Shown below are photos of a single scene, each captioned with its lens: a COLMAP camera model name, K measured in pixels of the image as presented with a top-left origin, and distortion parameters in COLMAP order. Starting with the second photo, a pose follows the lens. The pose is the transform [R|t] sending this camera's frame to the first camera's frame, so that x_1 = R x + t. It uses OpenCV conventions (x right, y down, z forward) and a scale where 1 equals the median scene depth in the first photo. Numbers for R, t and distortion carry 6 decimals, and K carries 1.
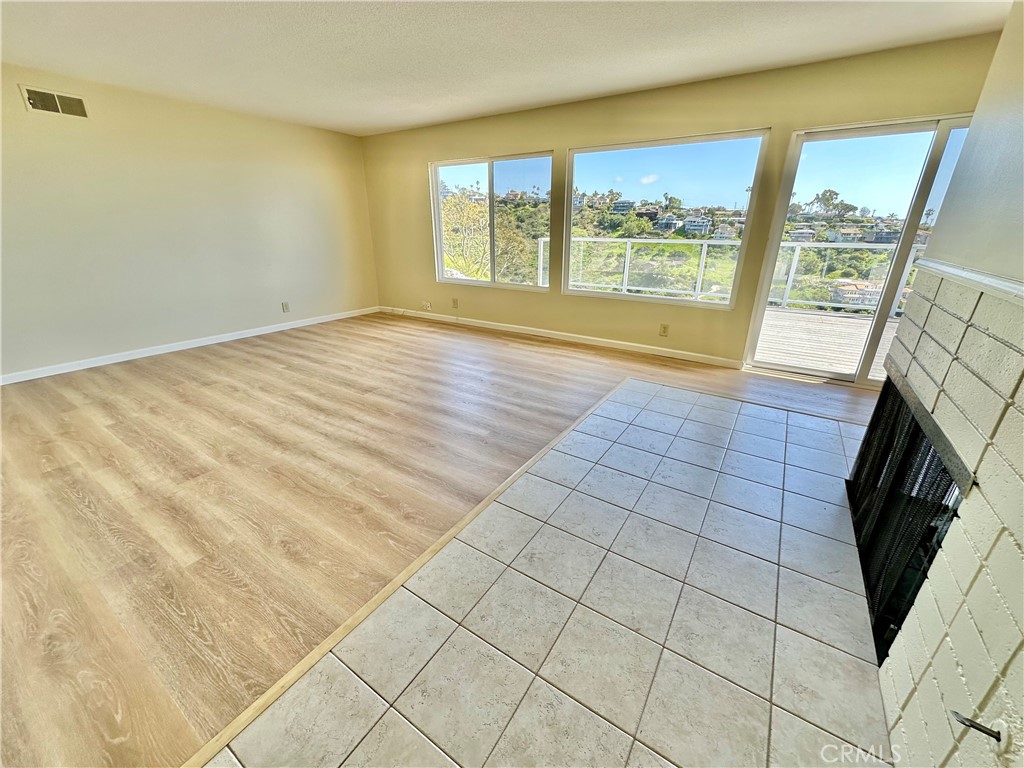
lens RADIAL K [[407.8, 0, 516.9], [0, 407.8, 383.6], [0, 0, 1]] dist [-0.003145, 0.000804]
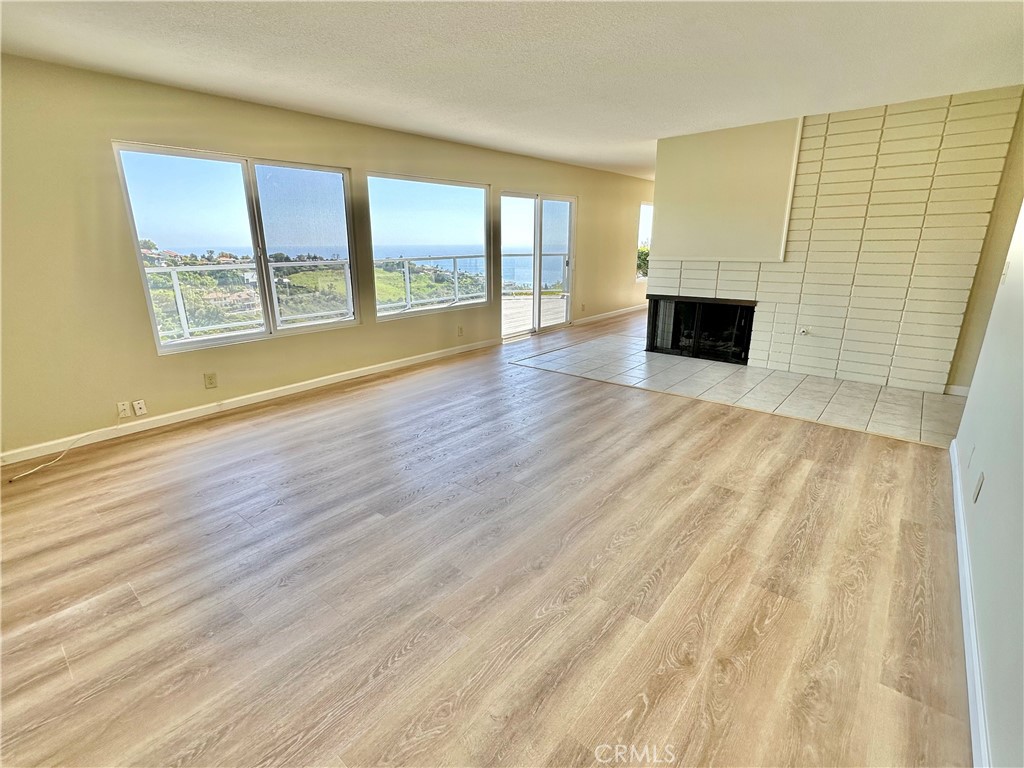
lens RADIAL K [[479.1, 0, 505.5], [0, 479.1, 380.5], [0, 0, 1]] dist [-0.001544, -0.001661]
pose [[0.134289, -0.278910, 0.950882, -1.438609], [0.369272, 0.904543, 0.213167, -0.358311], [-0.919568, 0.322508, 0.224464, 0.861198]]
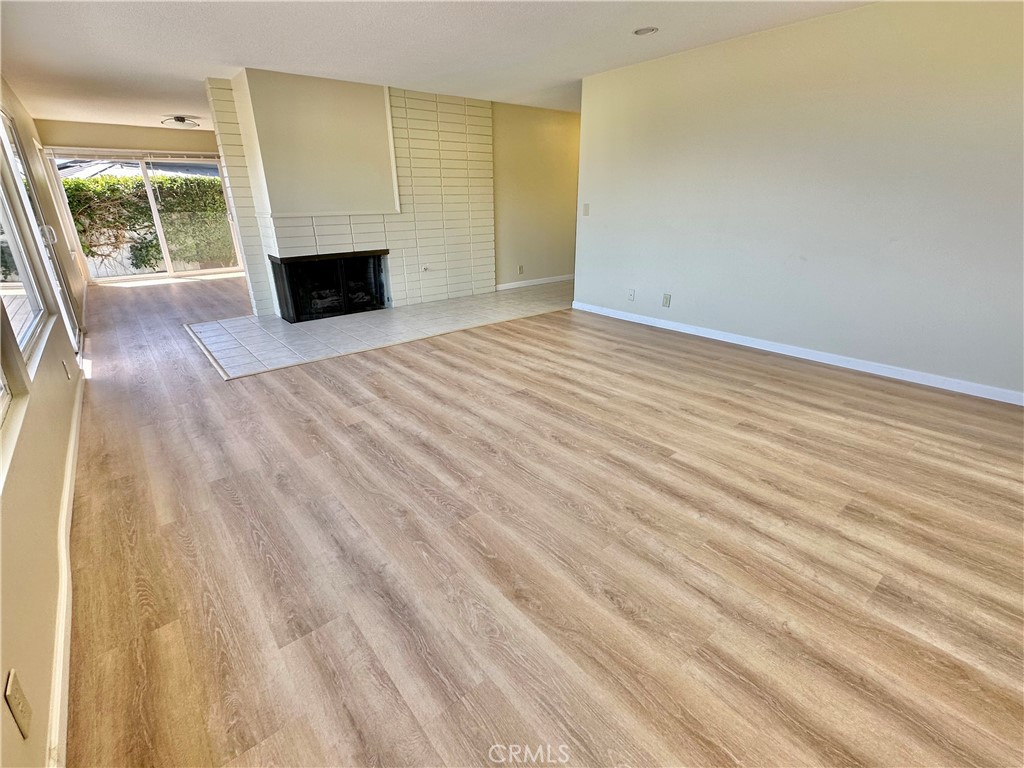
lens RADIAL K [[479.1, 0, 516.5], [0, 479.1, 380.6], [0, 0, 1]] dist [-0.001544, -0.001661]
pose [[-0.955484, -0.098494, 0.278116, -0.709556], [0.114231, 0.745620, 0.656507, -0.736325], [-0.272031, 0.659052, -0.701177, 1.895626]]
